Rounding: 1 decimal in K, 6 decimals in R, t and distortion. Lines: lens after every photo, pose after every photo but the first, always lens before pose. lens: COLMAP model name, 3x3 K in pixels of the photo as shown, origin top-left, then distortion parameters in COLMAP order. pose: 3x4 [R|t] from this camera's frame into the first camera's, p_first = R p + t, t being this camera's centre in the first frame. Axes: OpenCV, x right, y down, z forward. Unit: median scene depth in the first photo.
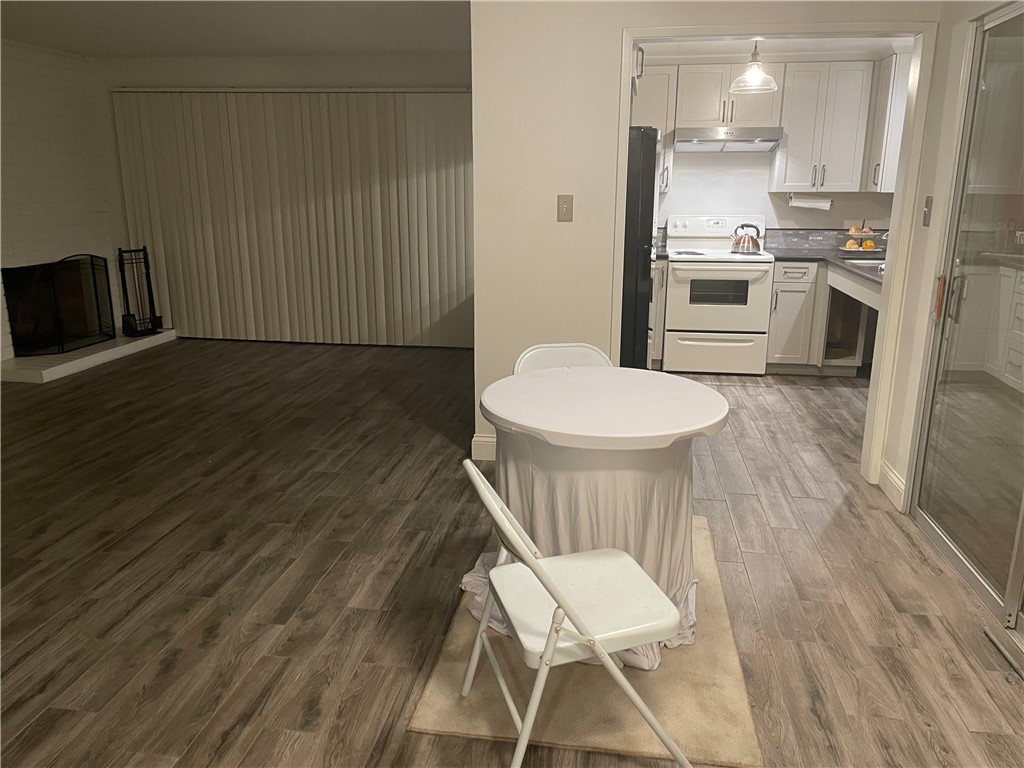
lens RADIAL K [[792.3, 0, 512.0], [0, 792.3, 384.0], [0, 0, 1]] dist [0.070876, -0.108965]
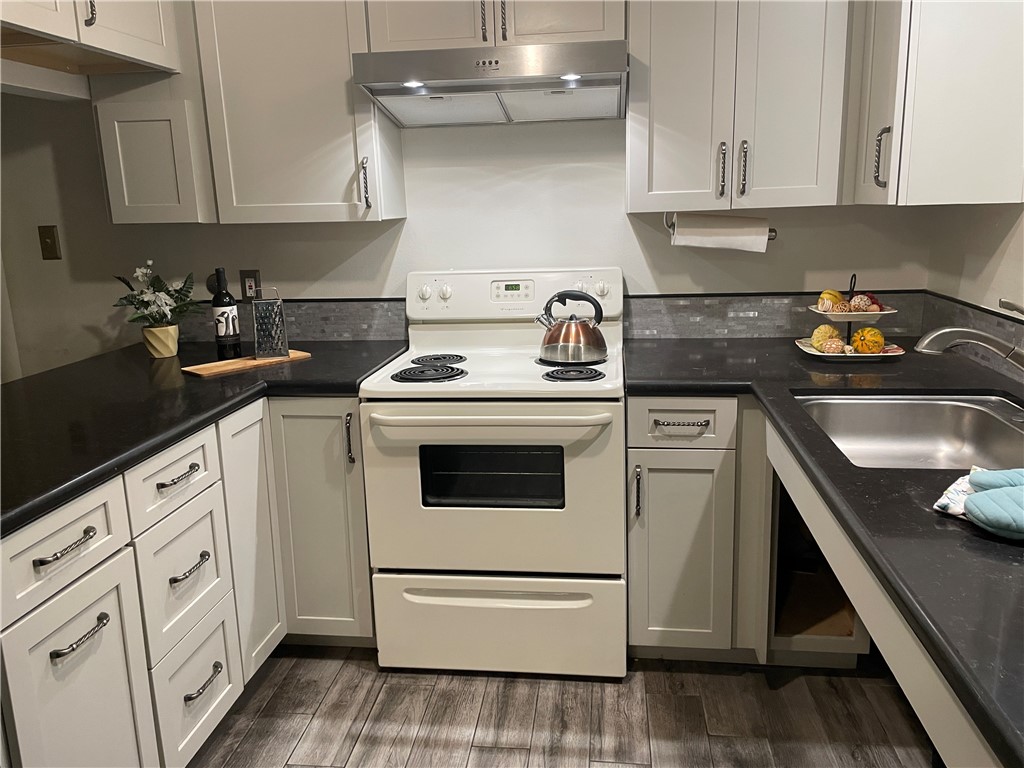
lens RADIAL K [[792.3, 0, 512.0], [0, 792.3, 384.0], [0, 0, 1]] dist [0.070876, -0.108965]
pose [[0.998921, -0.042412, 0.018940, 0.260816], [0.042845, 0.998814, -0.023112, -0.148764], [-0.017937, 0.023898, 0.999553, 0.607491]]
